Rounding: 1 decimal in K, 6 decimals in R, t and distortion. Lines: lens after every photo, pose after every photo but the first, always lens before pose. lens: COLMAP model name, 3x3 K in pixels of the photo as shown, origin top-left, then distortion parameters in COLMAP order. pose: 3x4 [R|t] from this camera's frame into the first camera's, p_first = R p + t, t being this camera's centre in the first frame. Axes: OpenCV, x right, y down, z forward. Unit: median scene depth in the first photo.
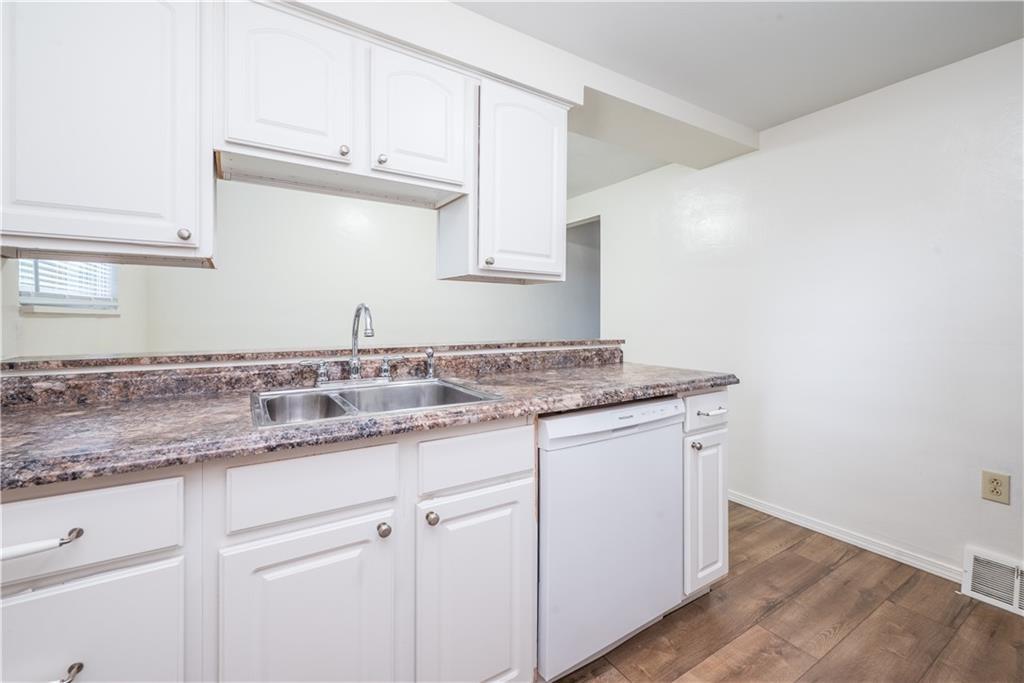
lens RADIAL K [[417.8, 0, 512.0], [0, 417.8, 341.5], [0, 0, 1]] dist [-0.010964, -0.000101]
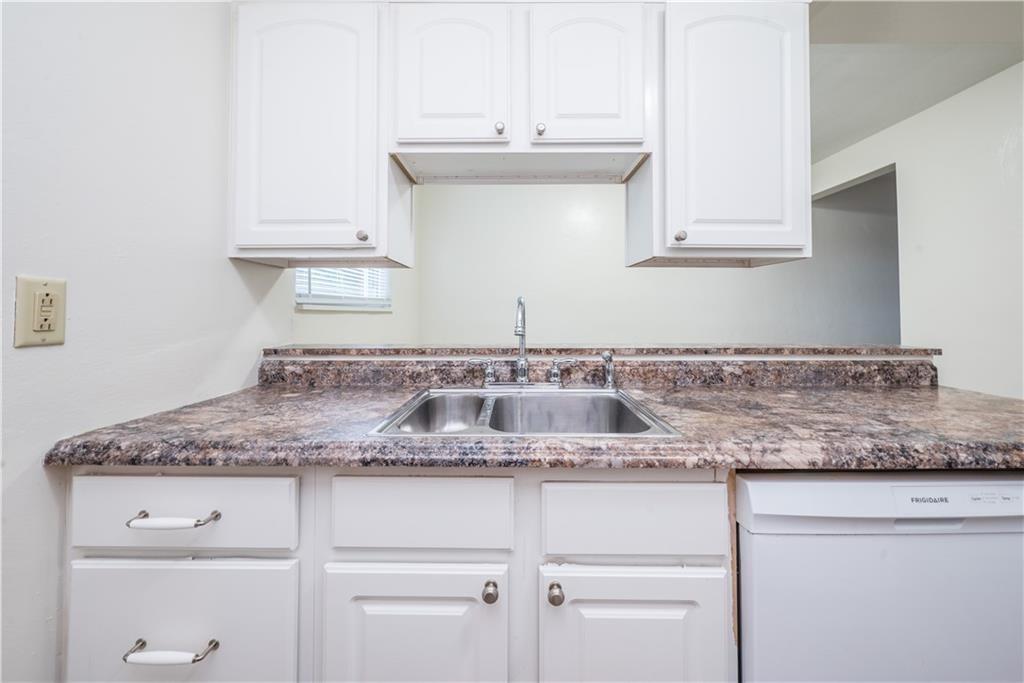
lens RADIAL K [[426.3, 0, 517.3], [0, 426.3, 312.4], [0, 0, 1]] dist [-0.003271, -0.000416]
pose [[0.855695, -0.004331, -0.517463, 0.092202], [-0.027195, 0.998207, -0.053324, -0.010620], [0.516766, 0.059701, 0.854043, 0.225601]]
